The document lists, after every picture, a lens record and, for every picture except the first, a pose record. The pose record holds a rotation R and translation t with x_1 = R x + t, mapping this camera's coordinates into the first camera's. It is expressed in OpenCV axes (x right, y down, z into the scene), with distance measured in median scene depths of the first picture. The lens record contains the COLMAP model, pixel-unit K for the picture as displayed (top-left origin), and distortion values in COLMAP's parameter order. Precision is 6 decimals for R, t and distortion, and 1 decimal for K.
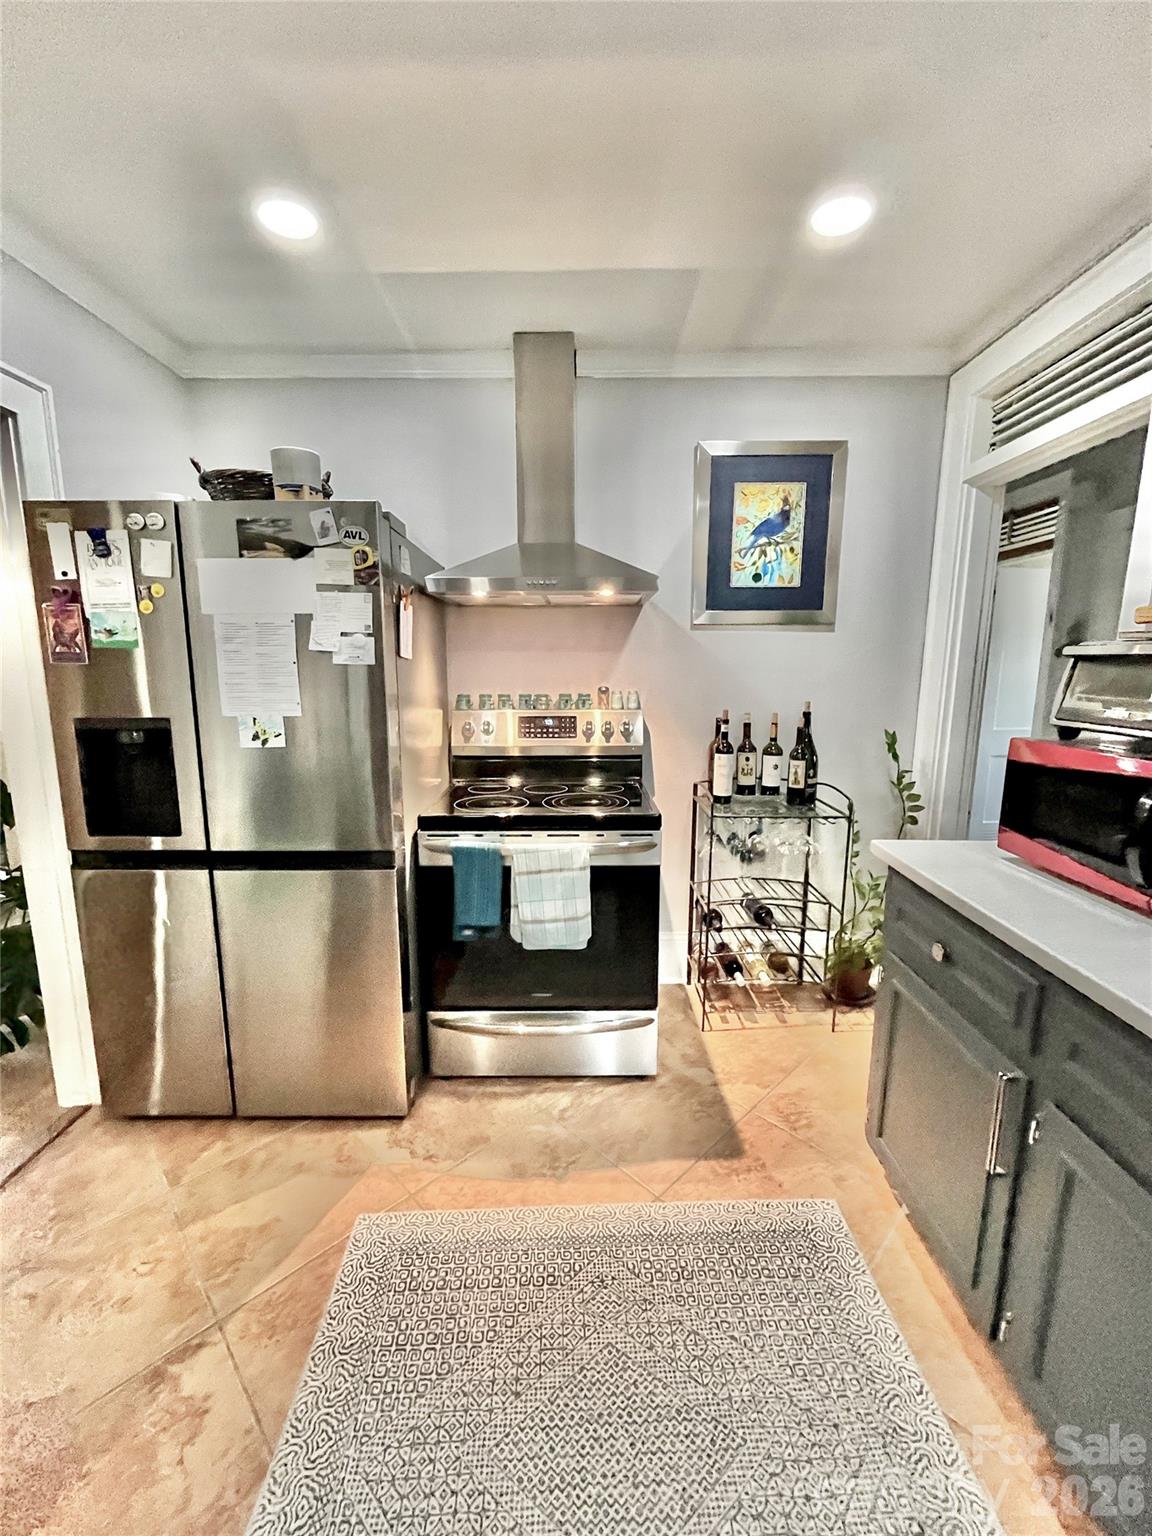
lens RADIAL K [[626.8, 0, 576.0], [0, 626.8, 763.6], [0, 0, 1]] dist [0.003338, -0.000158]
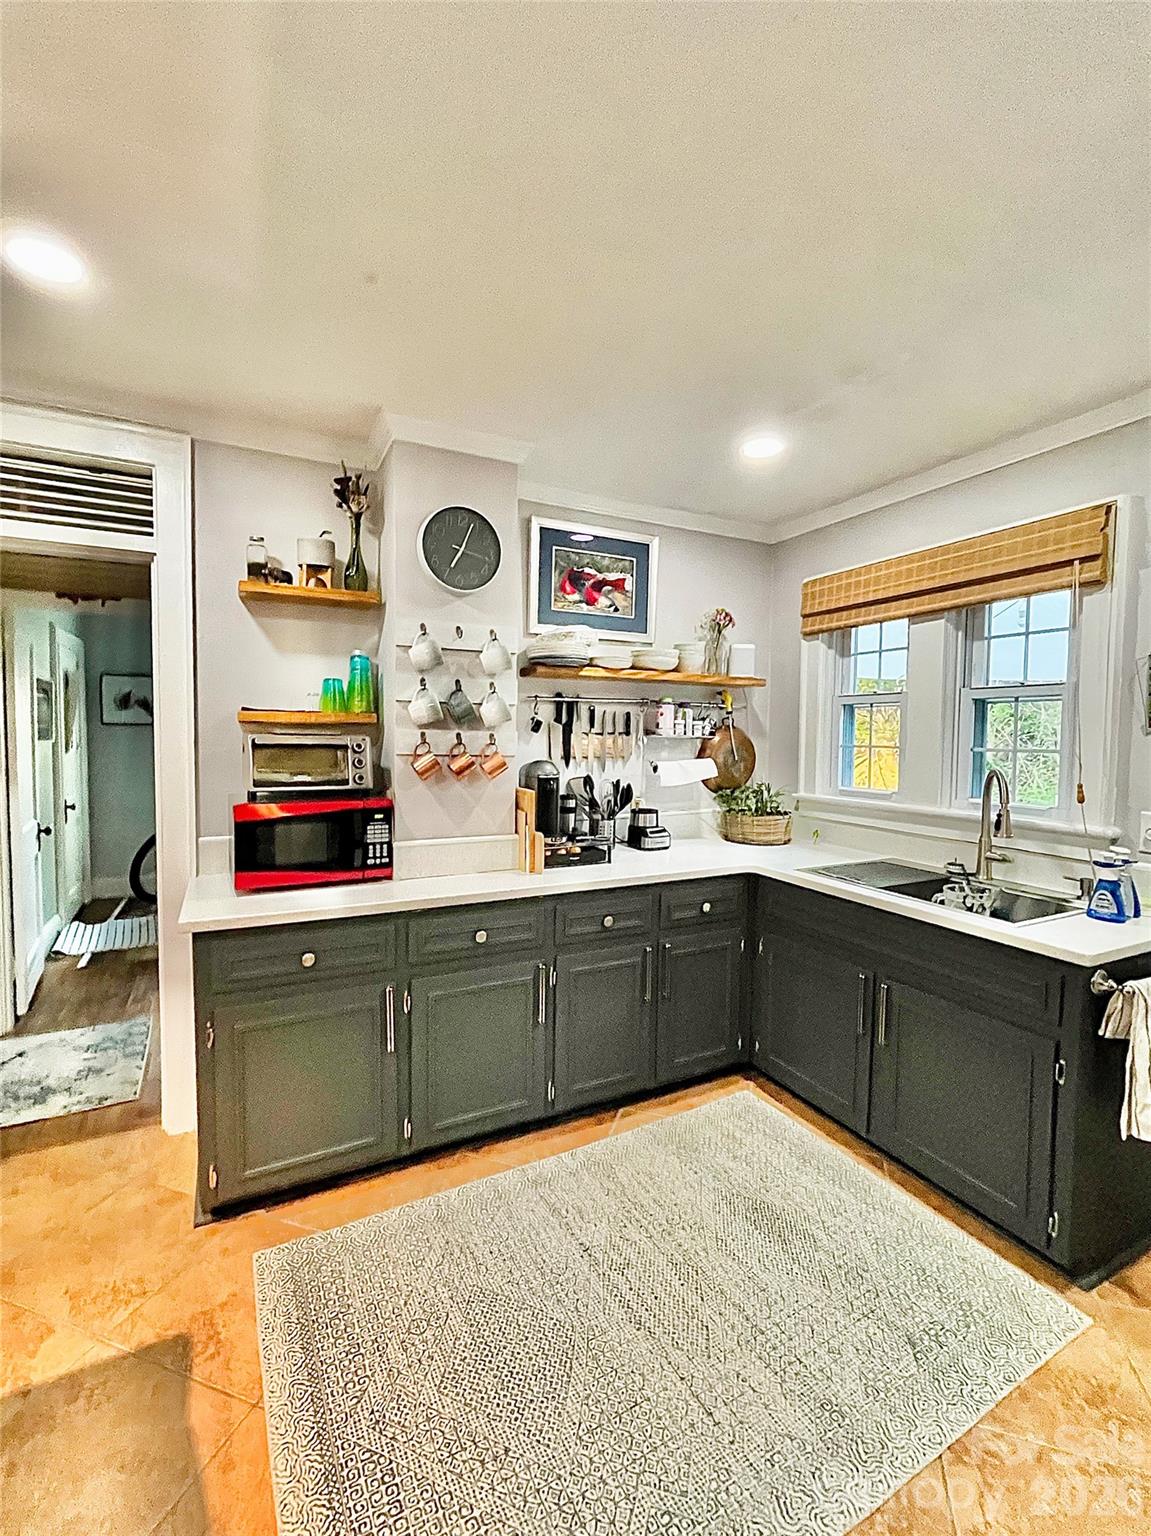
lens RADIAL K [[676.4, 0, 575.5], [0, 676.4, 767.8], [0, 0, 1]] dist [-0.001329, -0.000657]
pose [[-0.456783, -0.055457, 0.887848, -1.029120], [0.134637, 0.982248, 0.130622, -0.234434], [-0.879331, 0.179203, -0.441207, 1.133921]]
